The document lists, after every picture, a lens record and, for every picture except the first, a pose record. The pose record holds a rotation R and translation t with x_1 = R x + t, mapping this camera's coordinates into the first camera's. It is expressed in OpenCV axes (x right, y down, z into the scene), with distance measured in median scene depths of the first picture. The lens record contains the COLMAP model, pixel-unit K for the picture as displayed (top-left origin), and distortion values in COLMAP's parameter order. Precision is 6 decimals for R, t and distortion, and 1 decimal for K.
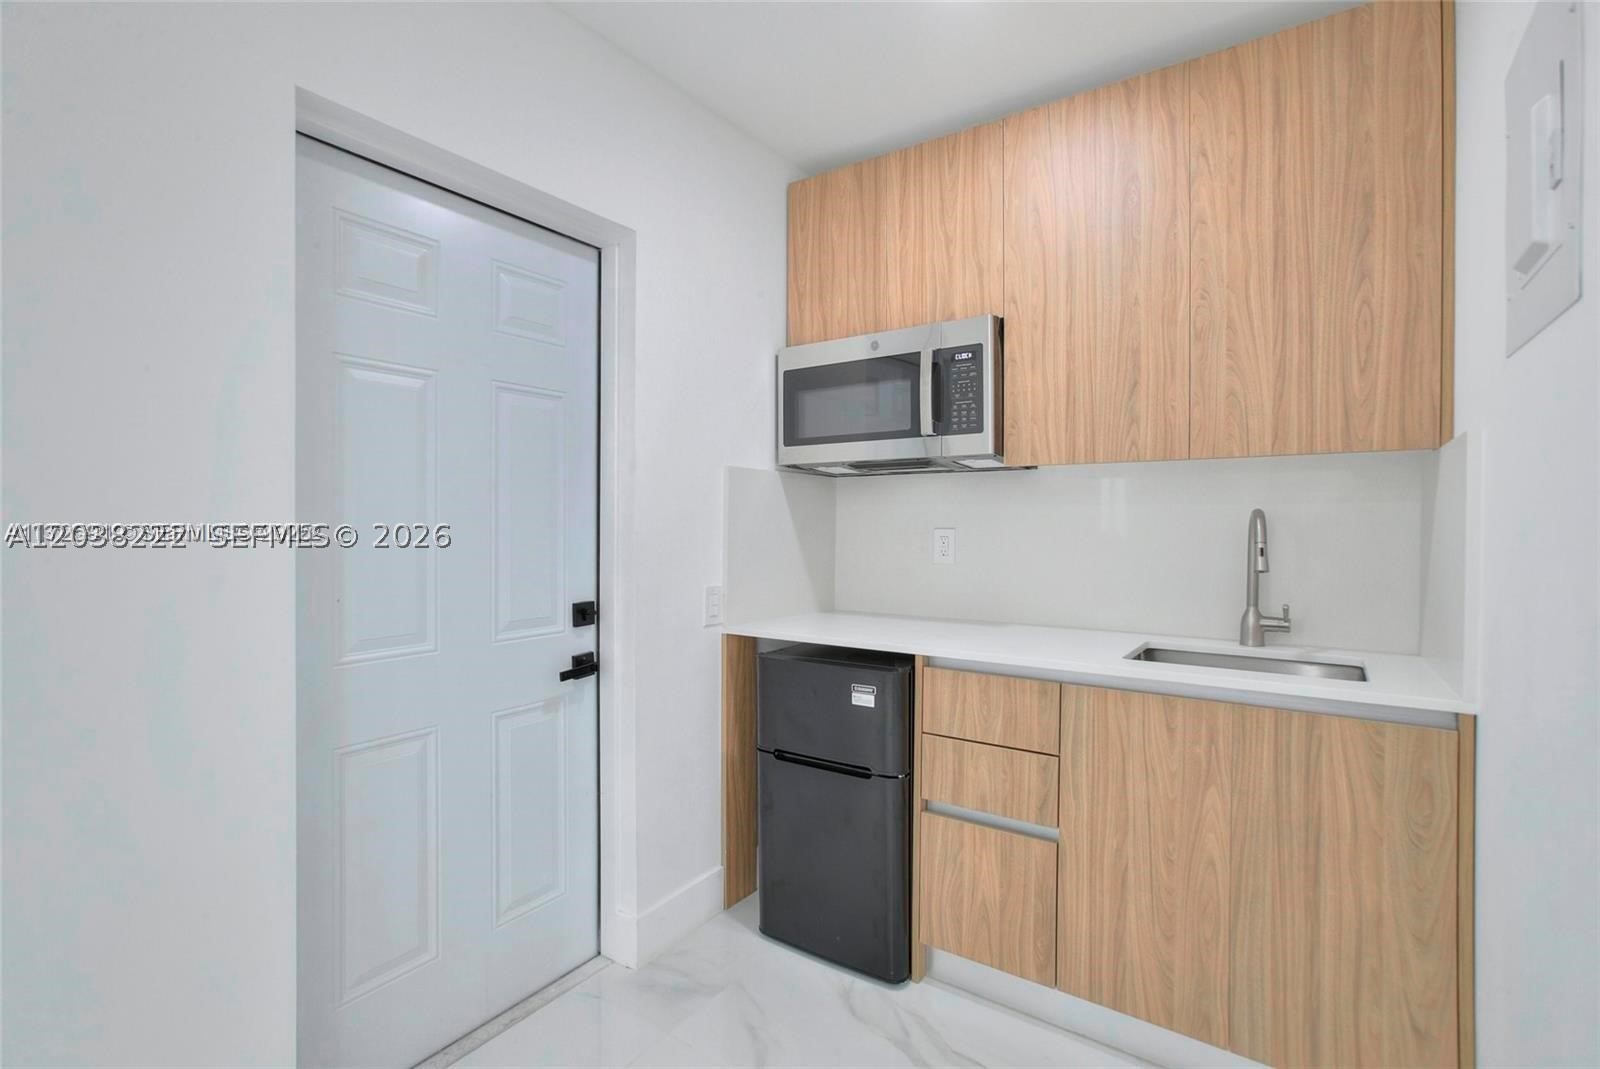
lens RADIAL K [[732.4, 0, 793.3], [0, 732.4, 525.7], [0, 0, 1]] dist [-0.003511, 0.001747]
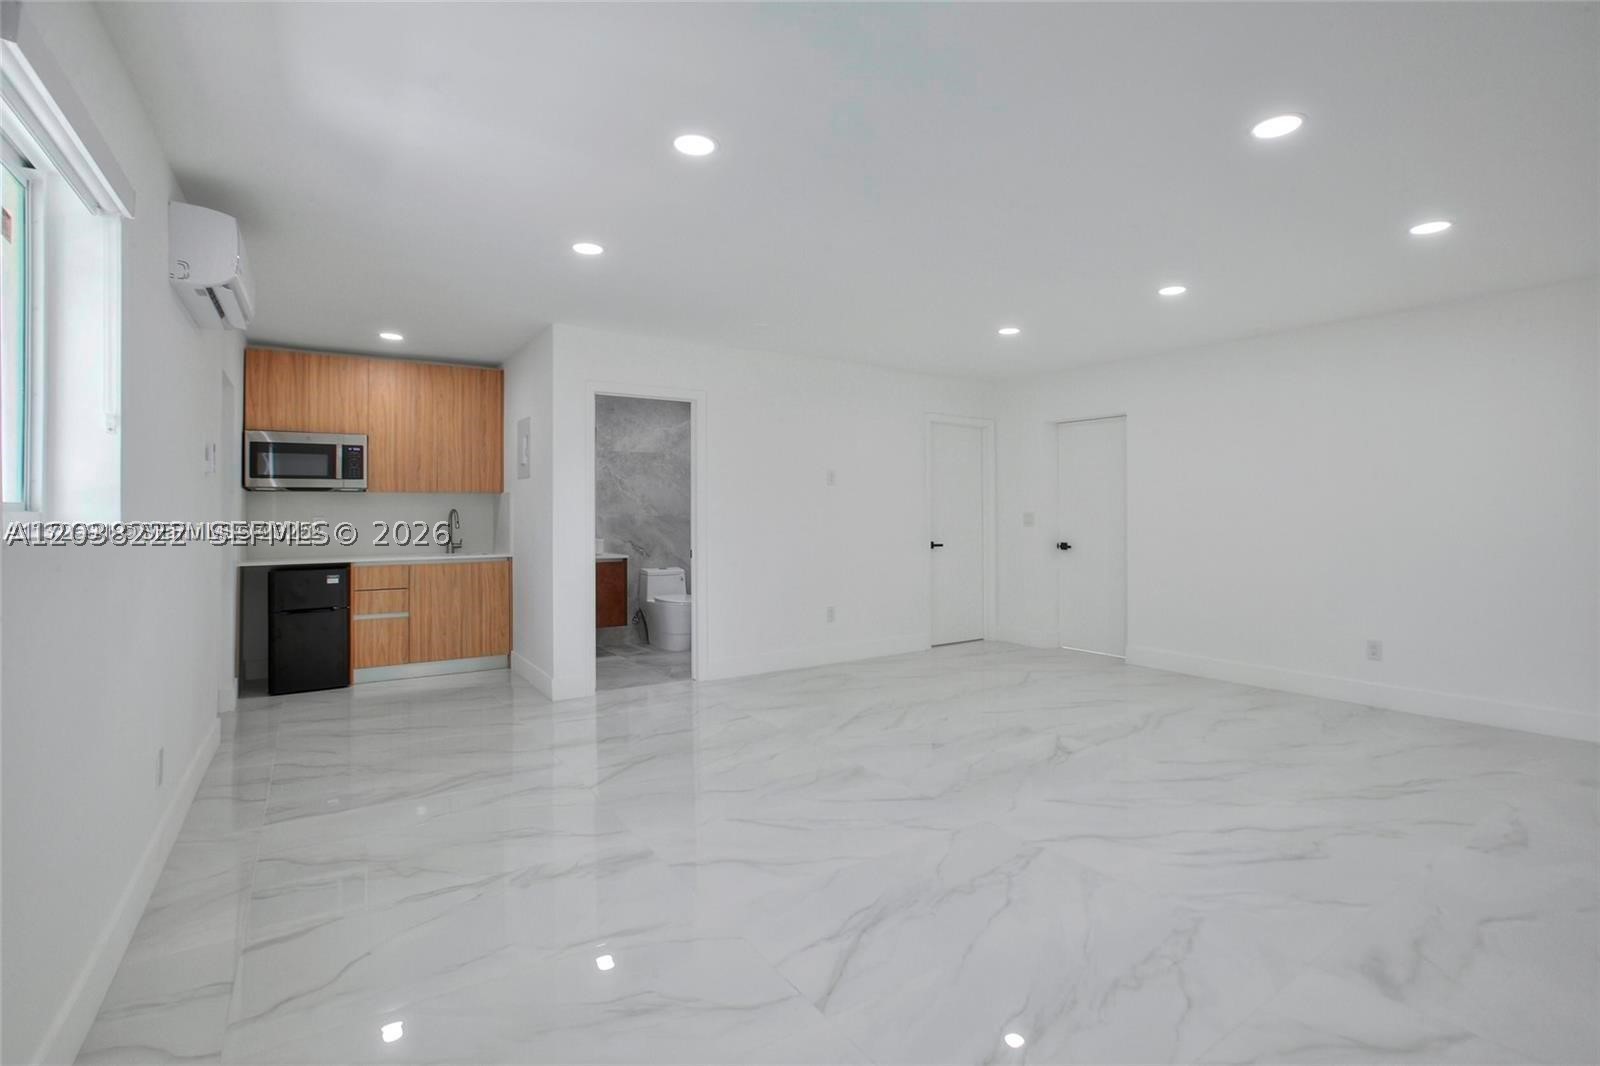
lens RADIAL K [[732.4, 0, 793.9], [0, 732.4, 518.6], [0, 0, 1]] dist [-0.003511, 0.001747]
pose [[0.383382, -0.009187, 0.923544, -1.703664], [0.005797, 0.999955, 0.007541, 0.002089], [-0.923572, 0.002463, 0.383418, -1.546825]]
